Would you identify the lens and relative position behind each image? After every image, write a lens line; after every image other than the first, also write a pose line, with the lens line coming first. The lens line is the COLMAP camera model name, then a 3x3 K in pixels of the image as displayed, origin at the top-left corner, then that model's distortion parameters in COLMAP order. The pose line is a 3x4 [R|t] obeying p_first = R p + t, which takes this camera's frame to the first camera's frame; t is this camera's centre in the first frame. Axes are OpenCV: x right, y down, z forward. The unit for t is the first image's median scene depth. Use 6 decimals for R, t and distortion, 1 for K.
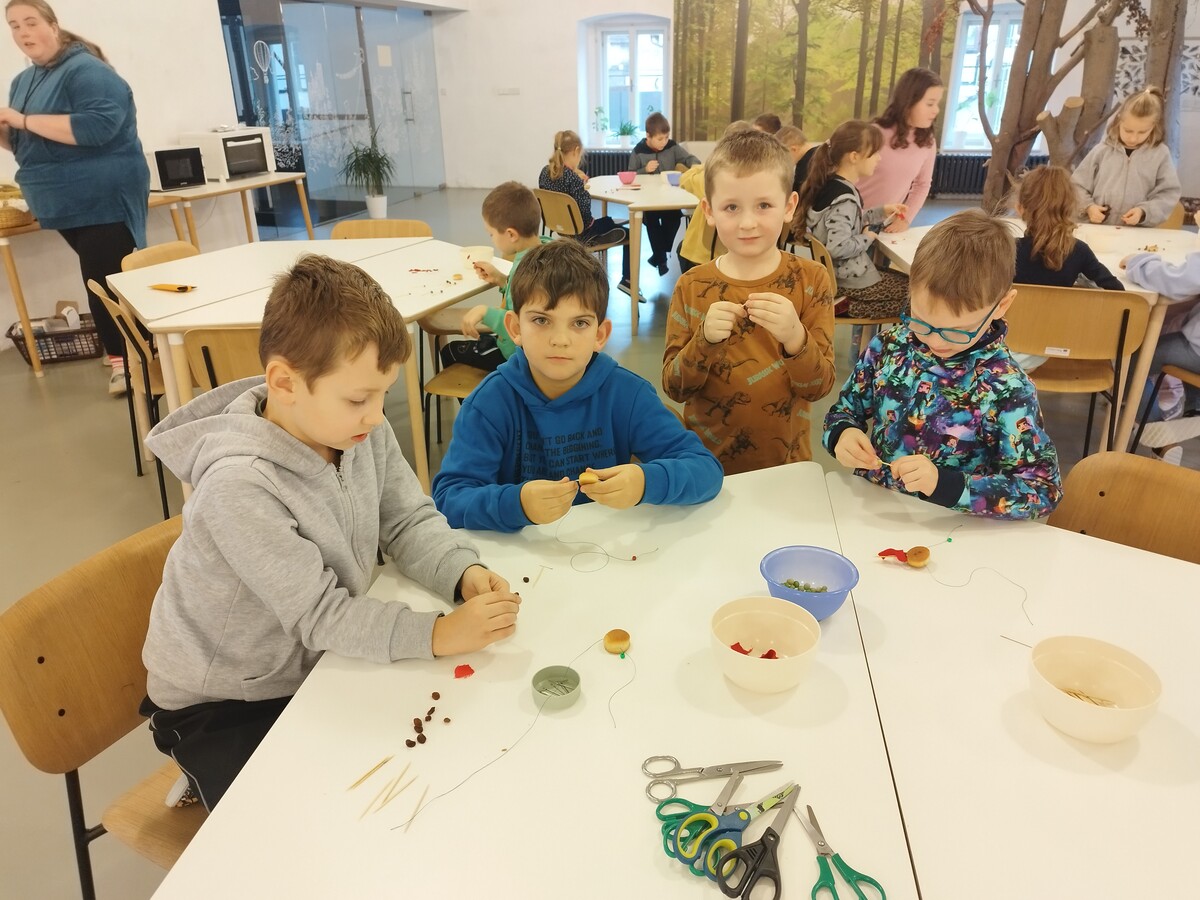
lens RADIAL K [[861.0, 0, 605.6], [0, 861.0, 455.6], [0, 0, 1]] dist [0.003222, -0.006104]
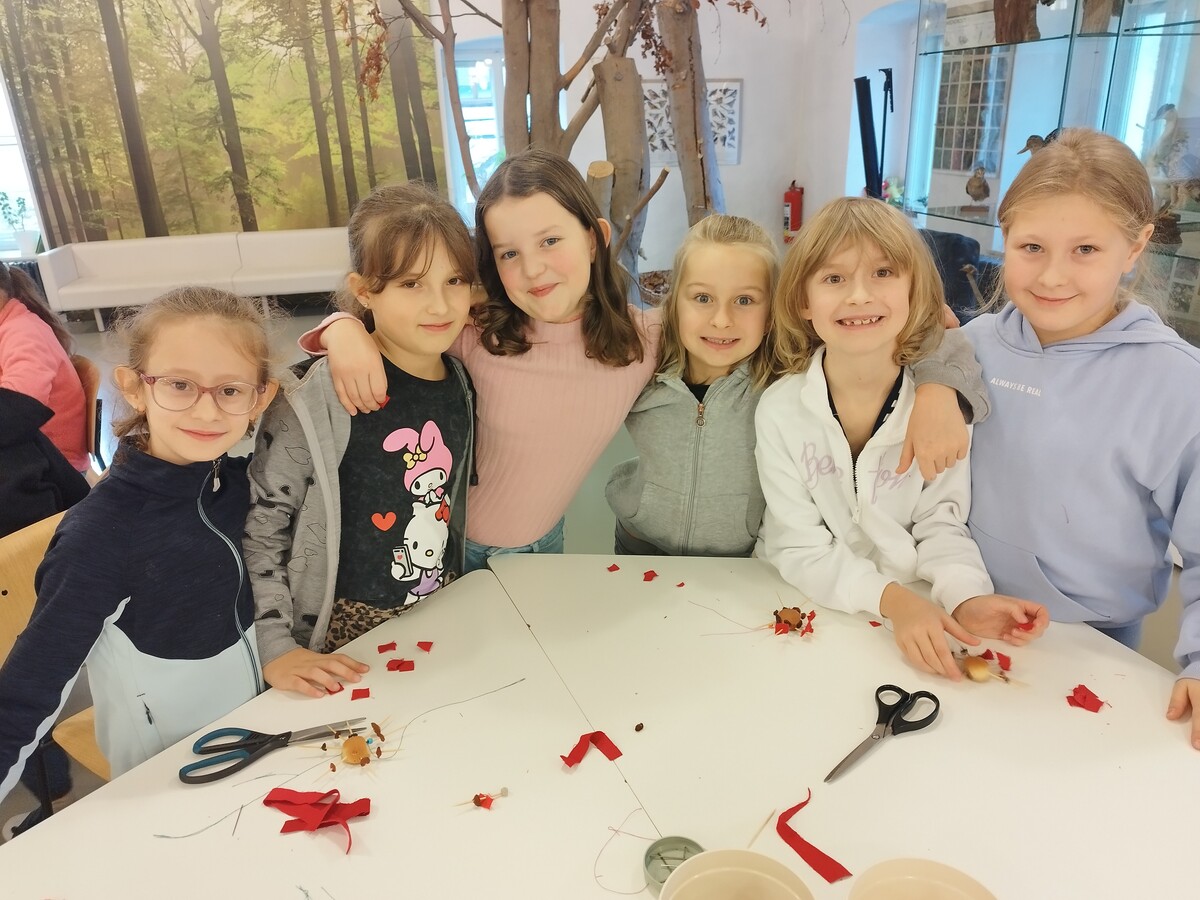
lens RADIAL K [[864.6, 0, 600.5], [0, 864.6, 447.4], [0, 0, 1]] dist [0.003667, -0.005709]
pose [[0.890350, -0.181862, 0.417377, 0.157815], [0.208368, 0.977877, -0.018404, -0.130888], [-0.404797, 0.103354, 0.908547, 0.289689]]
